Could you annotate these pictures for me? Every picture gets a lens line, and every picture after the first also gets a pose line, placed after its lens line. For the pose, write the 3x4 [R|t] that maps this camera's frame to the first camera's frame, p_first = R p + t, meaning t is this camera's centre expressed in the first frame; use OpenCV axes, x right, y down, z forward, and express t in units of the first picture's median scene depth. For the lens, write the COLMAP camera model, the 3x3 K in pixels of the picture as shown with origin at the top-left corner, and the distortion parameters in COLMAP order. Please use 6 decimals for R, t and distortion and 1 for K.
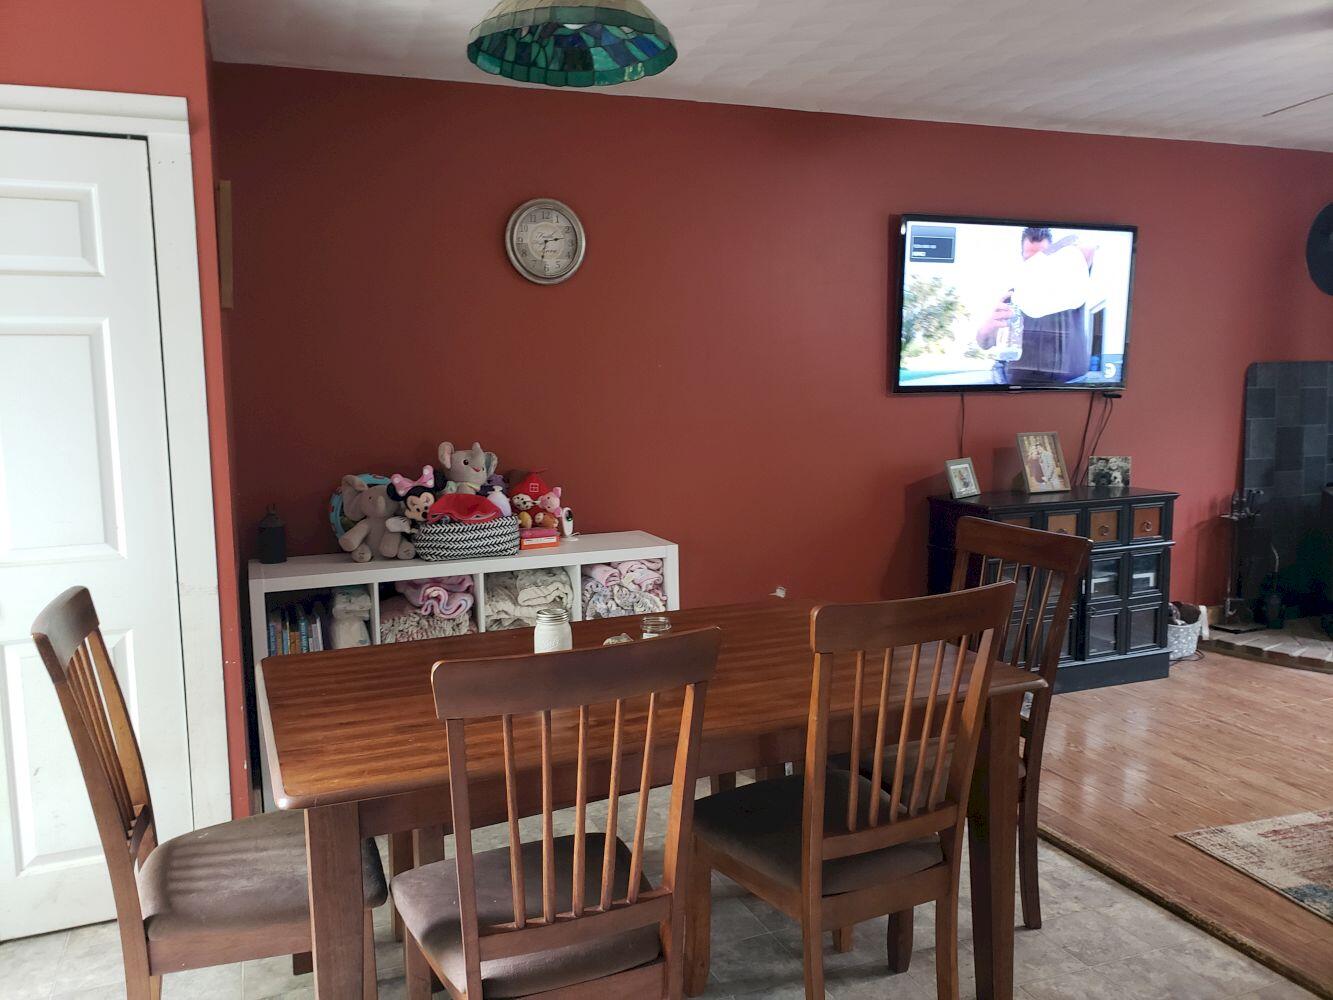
lens RADIAL K [[1006.8, 0, 639.0], [0, 1006.8, 468.4], [0, 0, 1]] dist [0.057729, -0.061475]
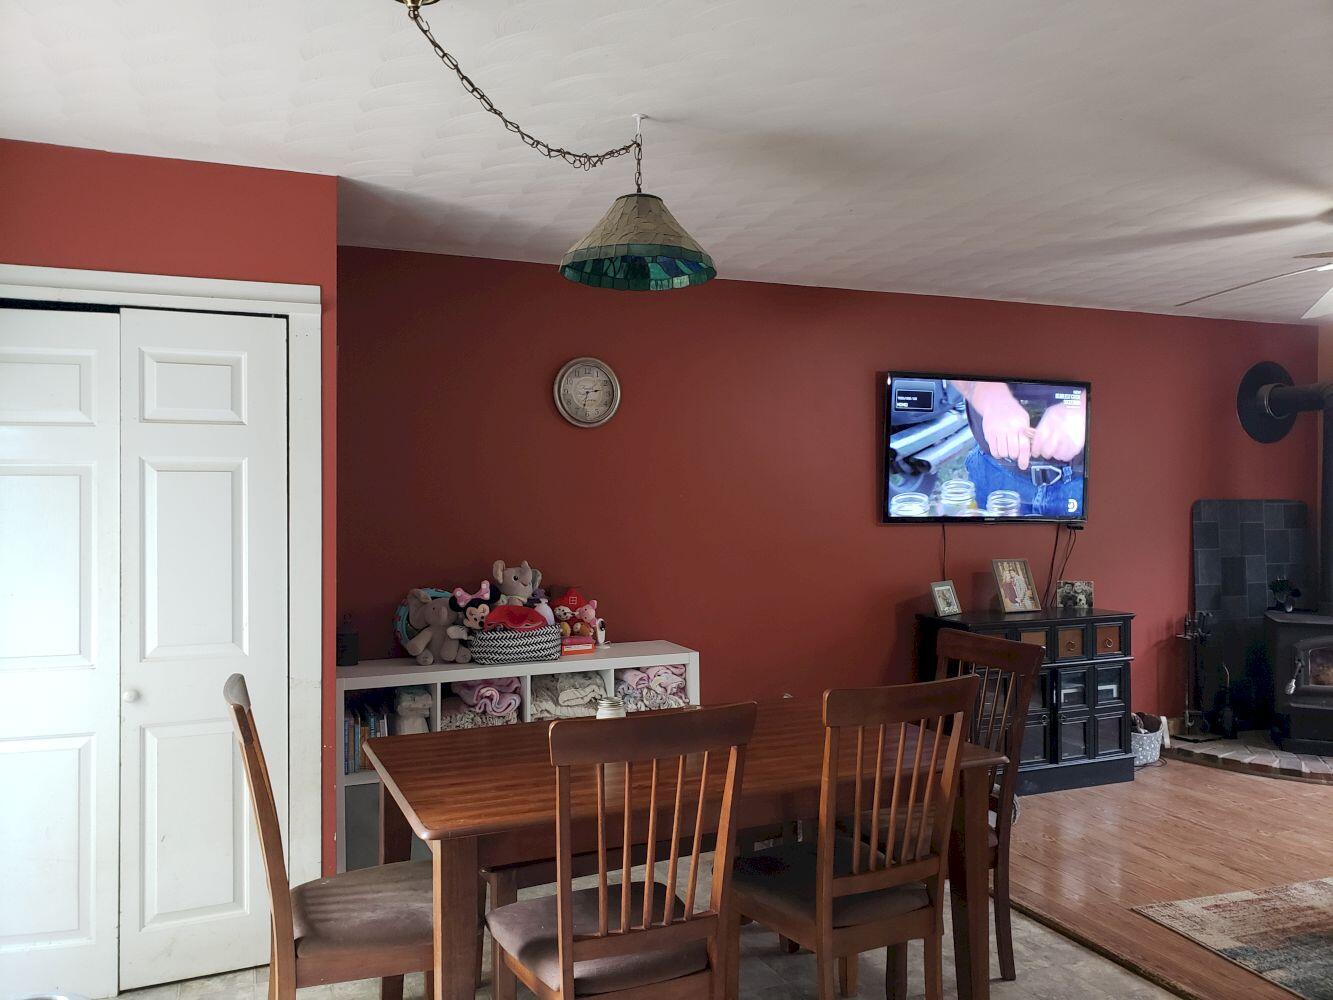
lens RADIAL K [[1006.8, 0, 639.0], [0, 1006.8, 468.4], [0, 0, 1]] dist [0.057729, -0.061475]
pose [[0.999905, 0.012131, 0.006539, -0.040747], [-0.011267, 0.992839, -0.118931, 0.004834], [-0.007935, 0.118846, 0.992881, -0.172169]]
